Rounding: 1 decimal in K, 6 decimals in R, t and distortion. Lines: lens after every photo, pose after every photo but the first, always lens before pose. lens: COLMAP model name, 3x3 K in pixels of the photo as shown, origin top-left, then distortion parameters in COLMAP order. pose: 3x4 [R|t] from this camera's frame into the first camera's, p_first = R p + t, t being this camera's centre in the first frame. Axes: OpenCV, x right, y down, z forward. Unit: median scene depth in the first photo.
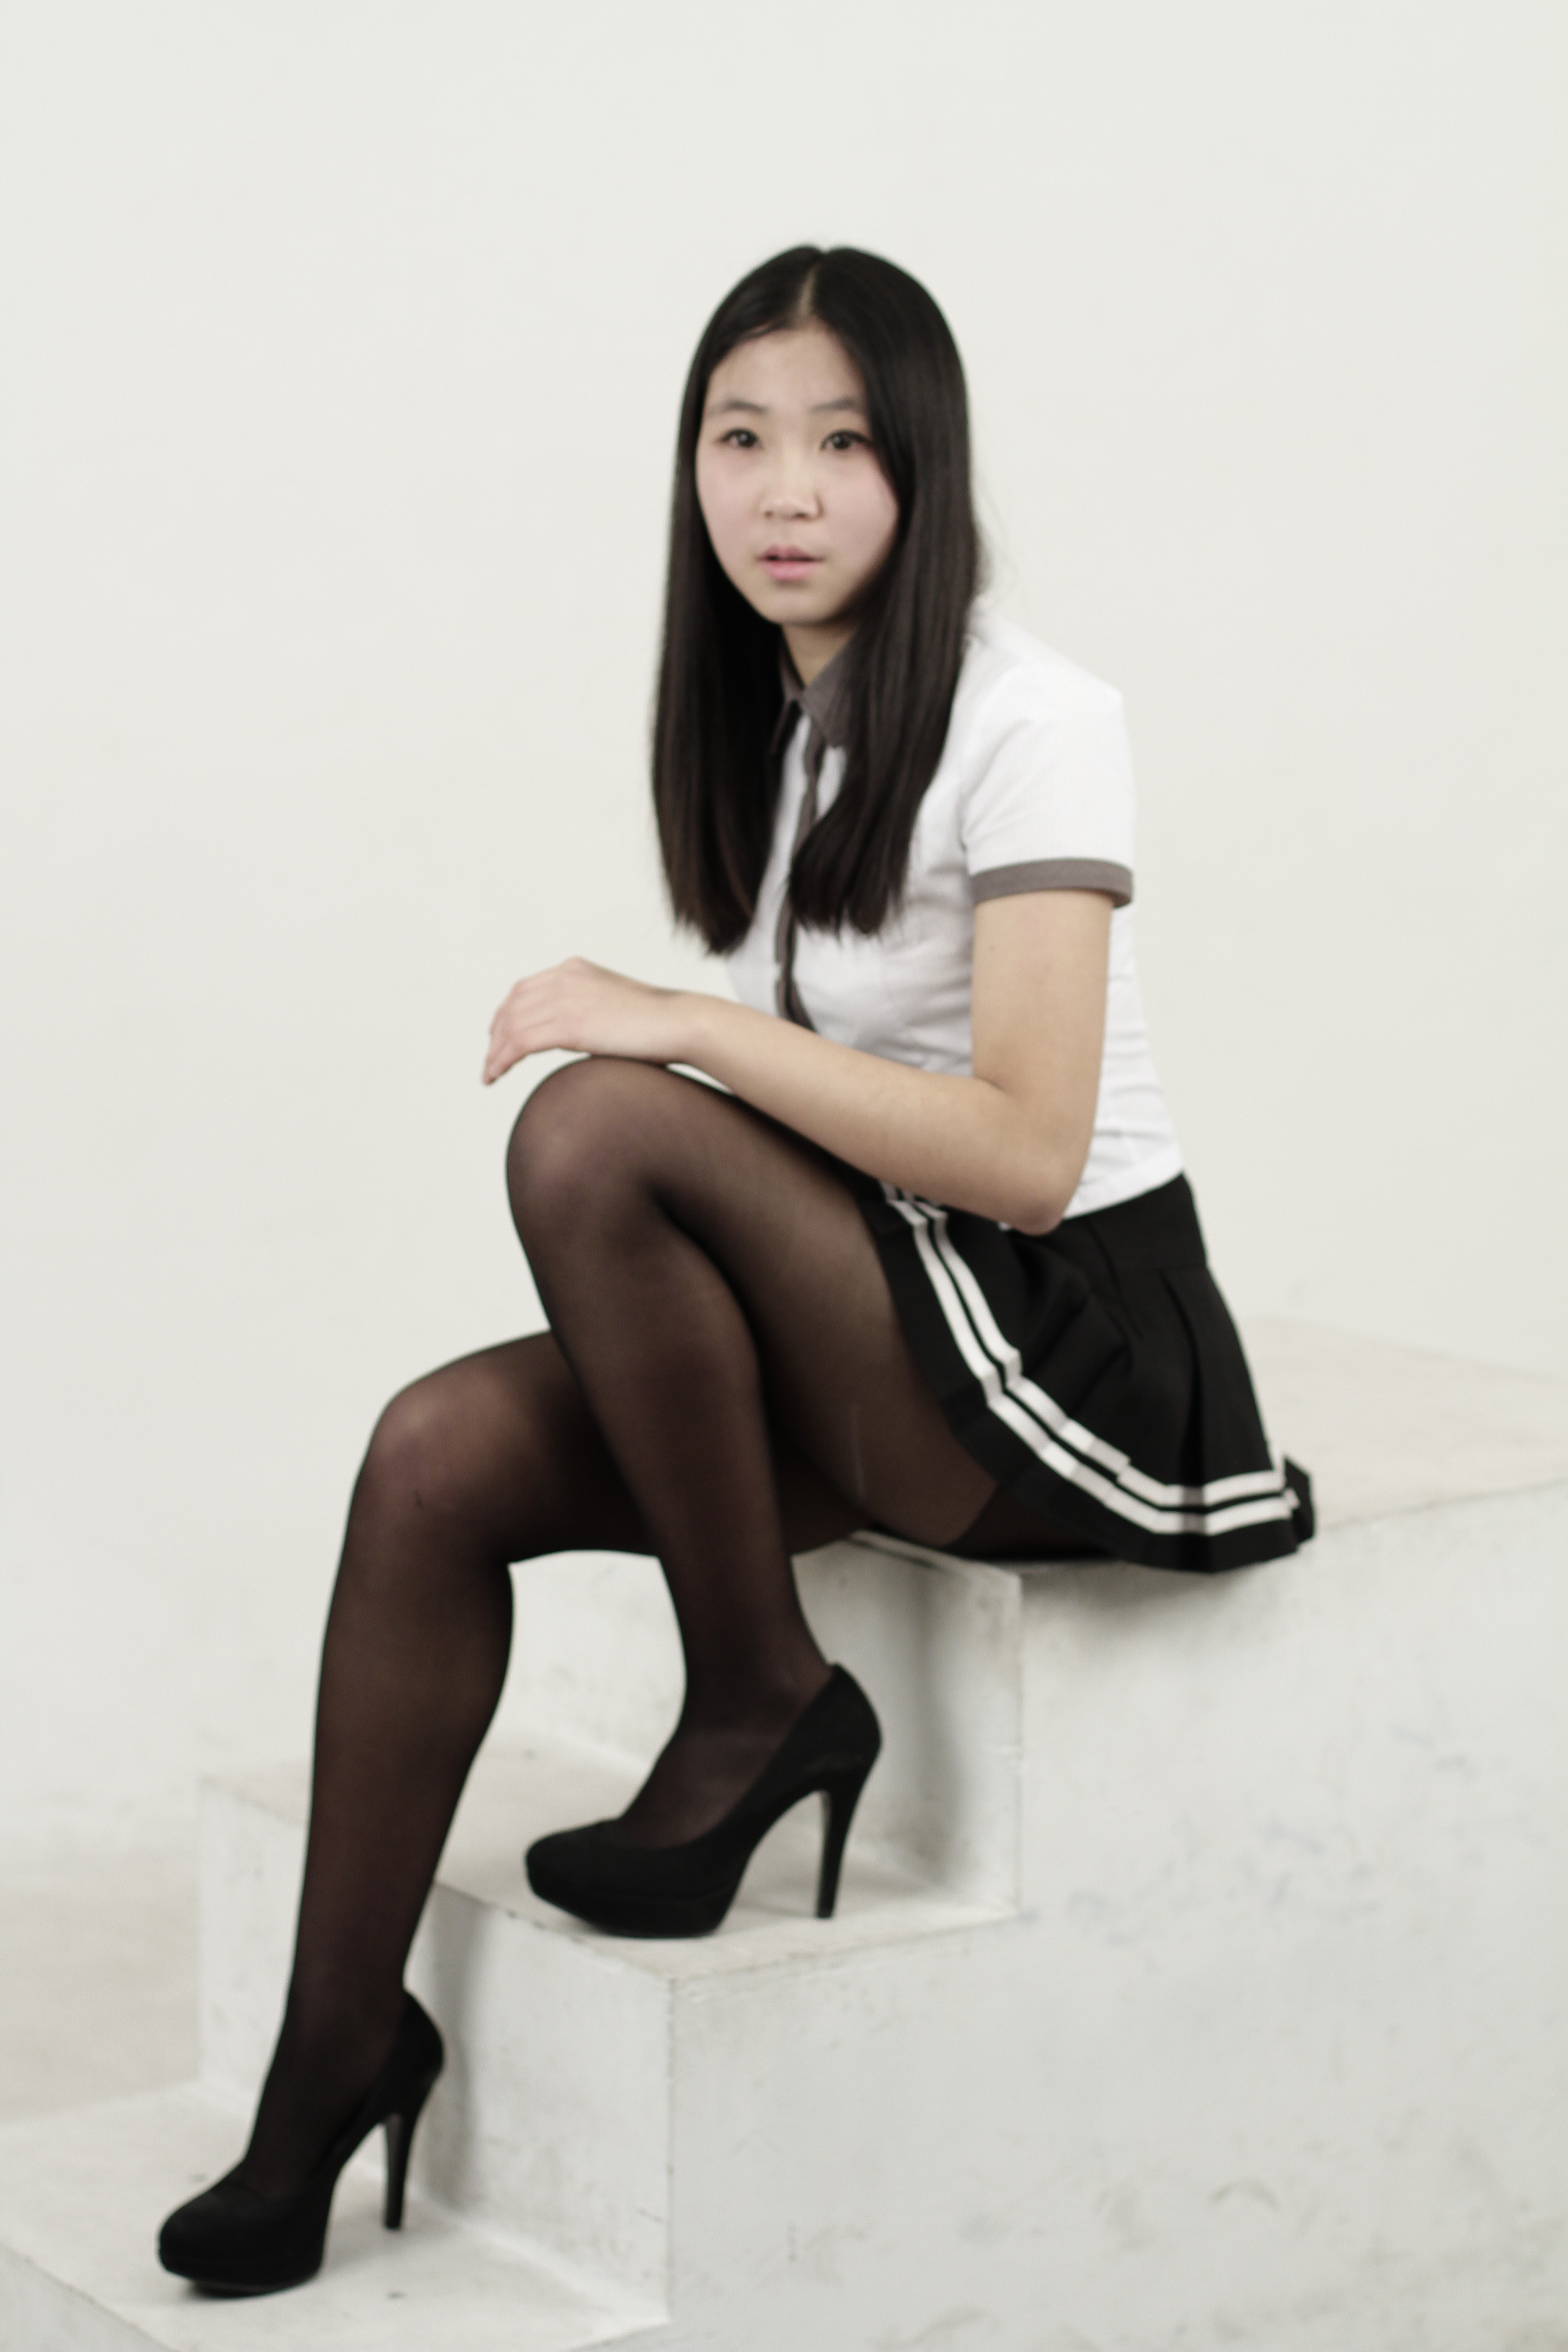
lens RADIAL K [[5447.4, 0, 785.8], [0, 5447.4, 1183.9], [0, 0, 1]] dist [-0.124956, -0.018942]
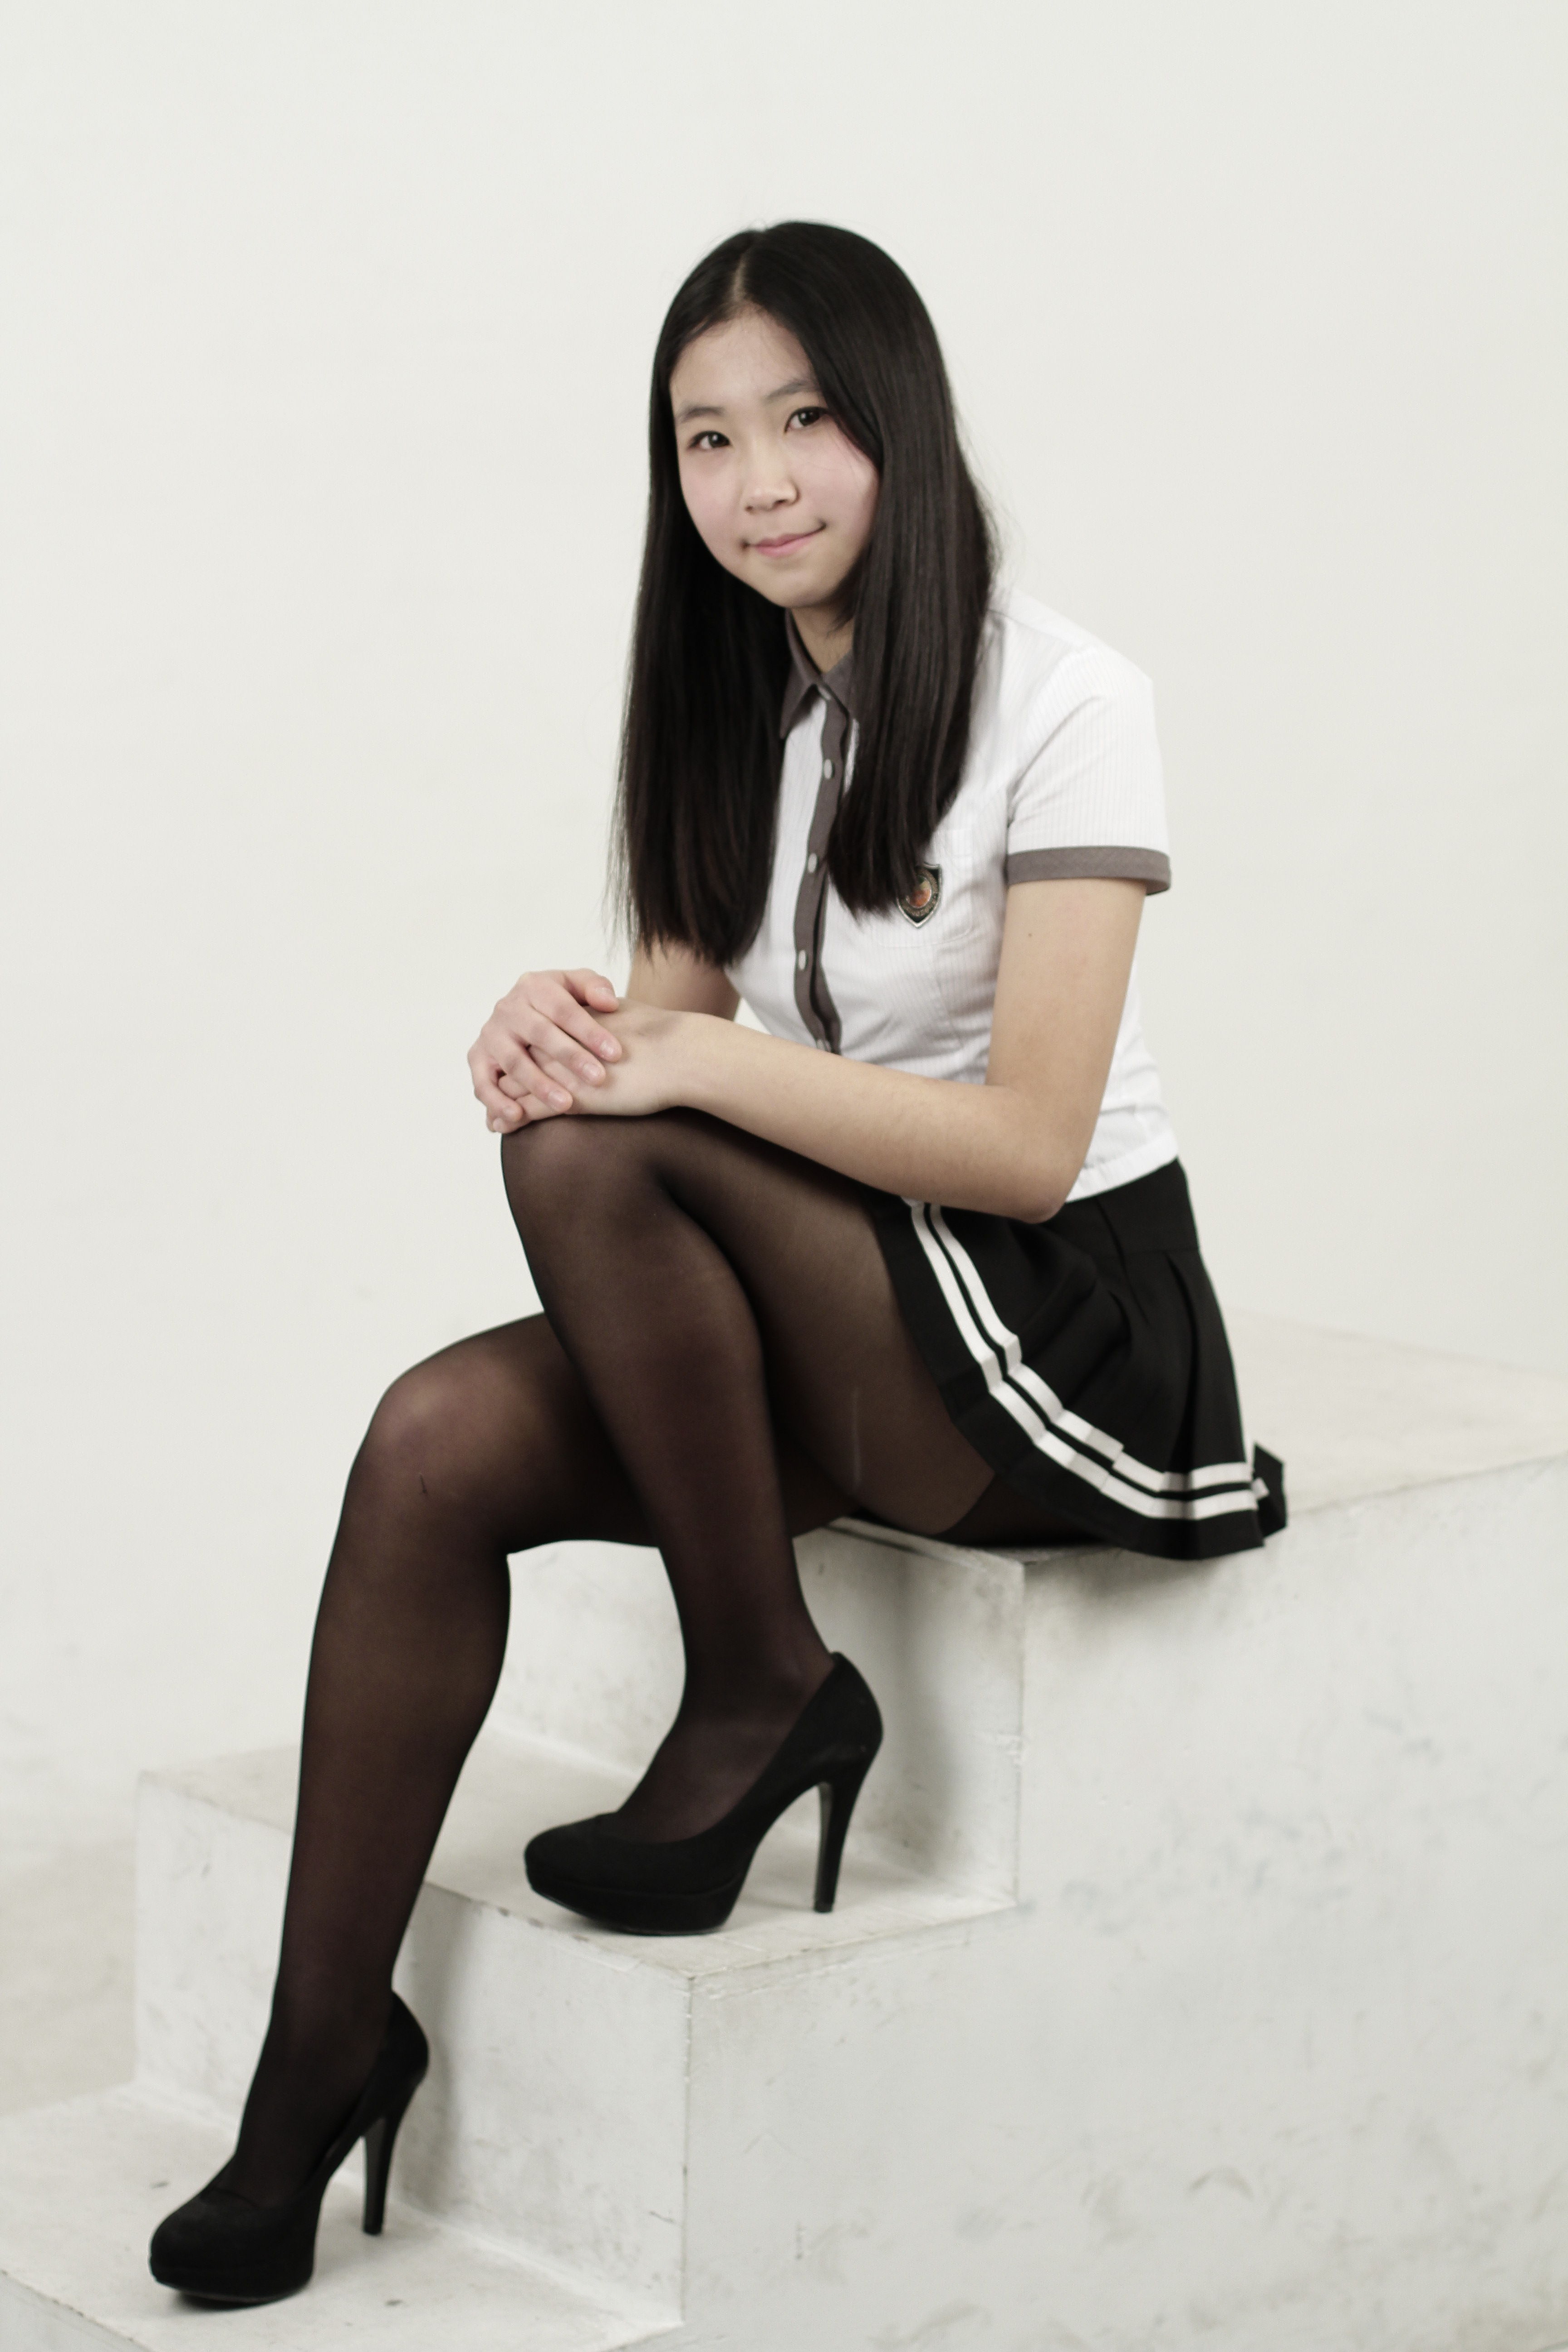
lens RADIAL K [[5447.4, 0, 785.8], [0, 5447.4, 1183.9], [0, 0, 1]] dist [-0.124956, -0.018942]
pose [[0.995283, 0.000441, 0.097009, -0.095197], [-0.001100, 0.999977, 0.006740, -0.003449], [-0.097004, -0.006815, 0.995261, 0.020881]]
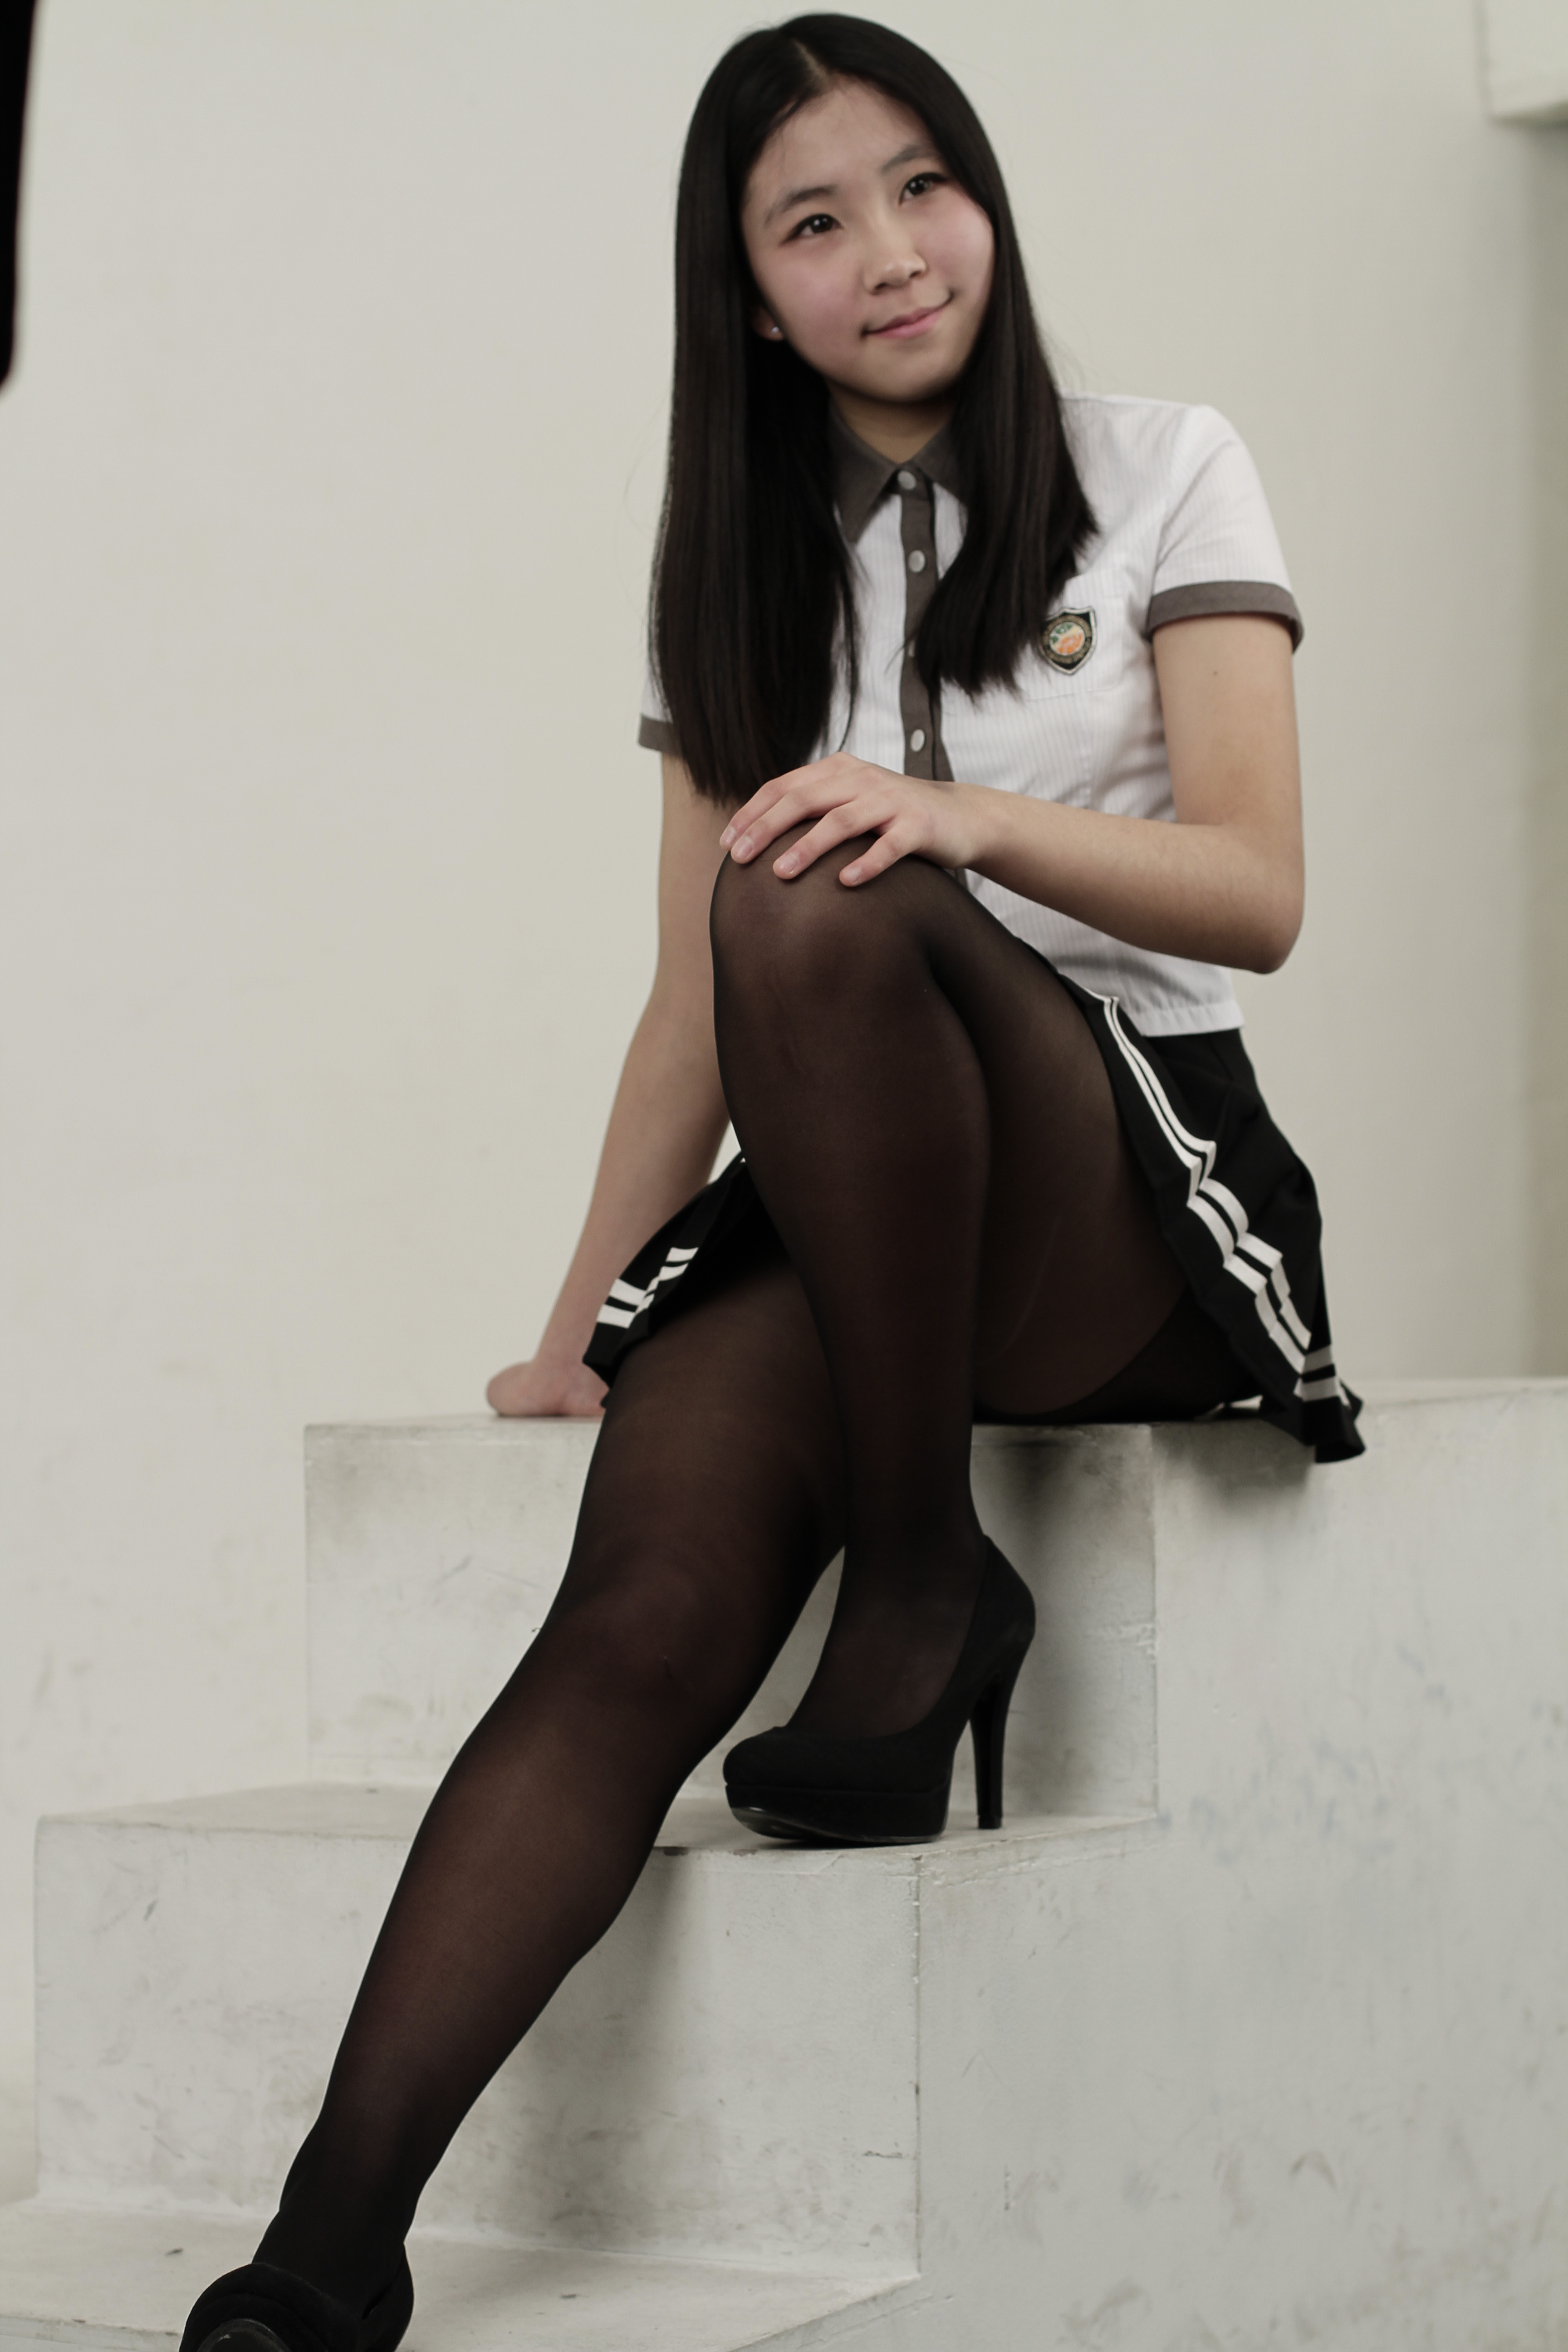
lens RADIAL K [[5455.0, 0, 775.8], [0, 5455.0, 1273.3], [0, 0, 1]] dist [-0.092488, -0.195295]
pose [[0.919475, -0.012986, 0.392933, -0.361944], [0.075176, 0.986820, -0.143302, 0.169946], [-0.385893, 0.161301, 0.908333, 0.206261]]
